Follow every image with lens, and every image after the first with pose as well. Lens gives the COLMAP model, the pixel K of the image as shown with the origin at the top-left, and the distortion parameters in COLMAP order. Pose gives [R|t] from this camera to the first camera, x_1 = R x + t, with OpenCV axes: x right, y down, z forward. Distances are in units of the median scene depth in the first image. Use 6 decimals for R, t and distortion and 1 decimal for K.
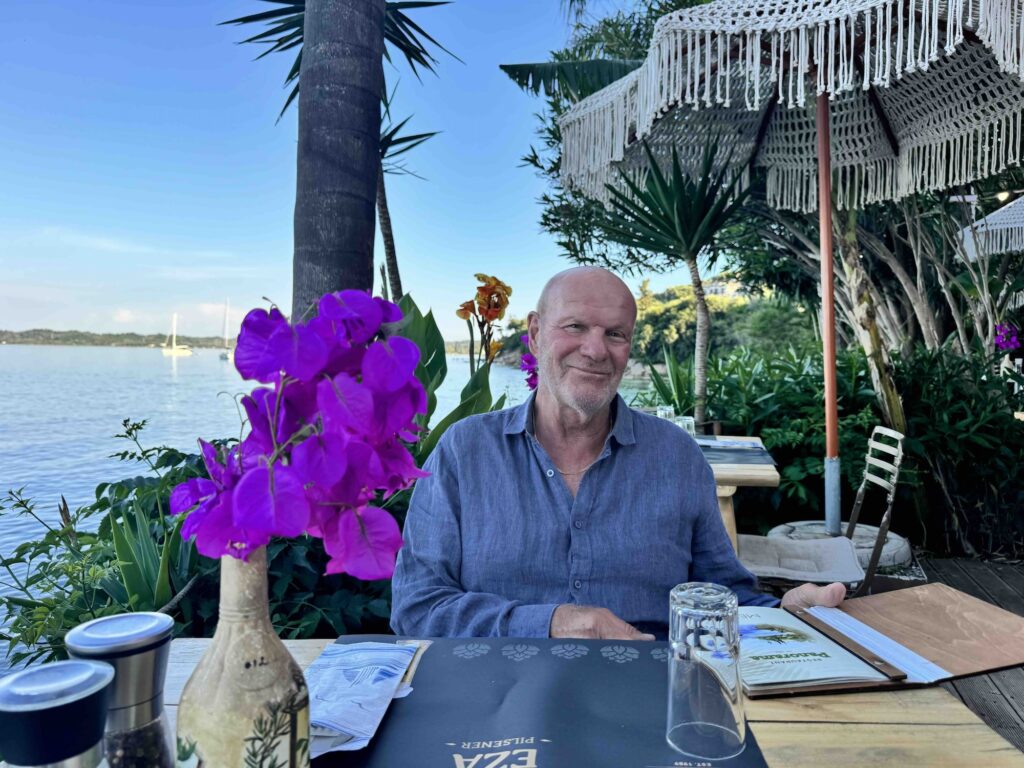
lens RADIAL K [[721.4, 0, 512.0], [0, 721.4, 383.5], [0, 0, 1]] dist [-0.005960, -0.008870]
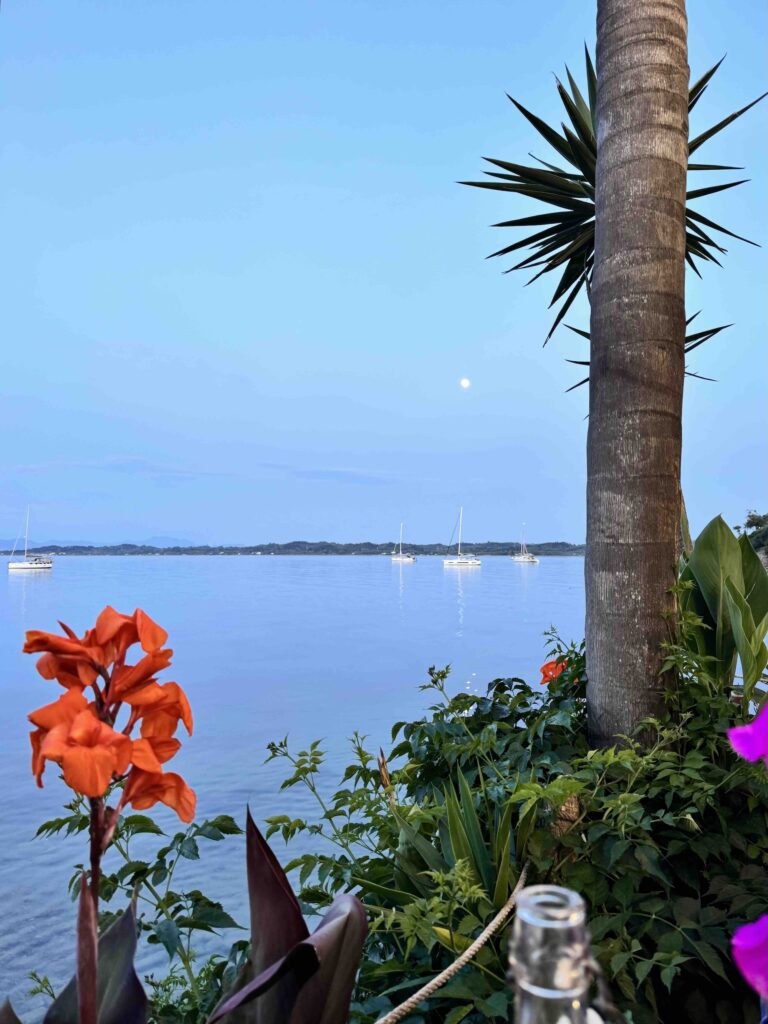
lens RADIAL K [[721.4, 0, 385.7], [0, 721.4, 512.3], [0, 0, 1]] dist [-0.005960, -0.008870]
pose [[0.895739, -0.050589, -0.441694, -0.135650], [0.005105, 0.994610, -0.103564, -0.050614], [0.444552, 0.090511, 0.891168, 0.080314]]
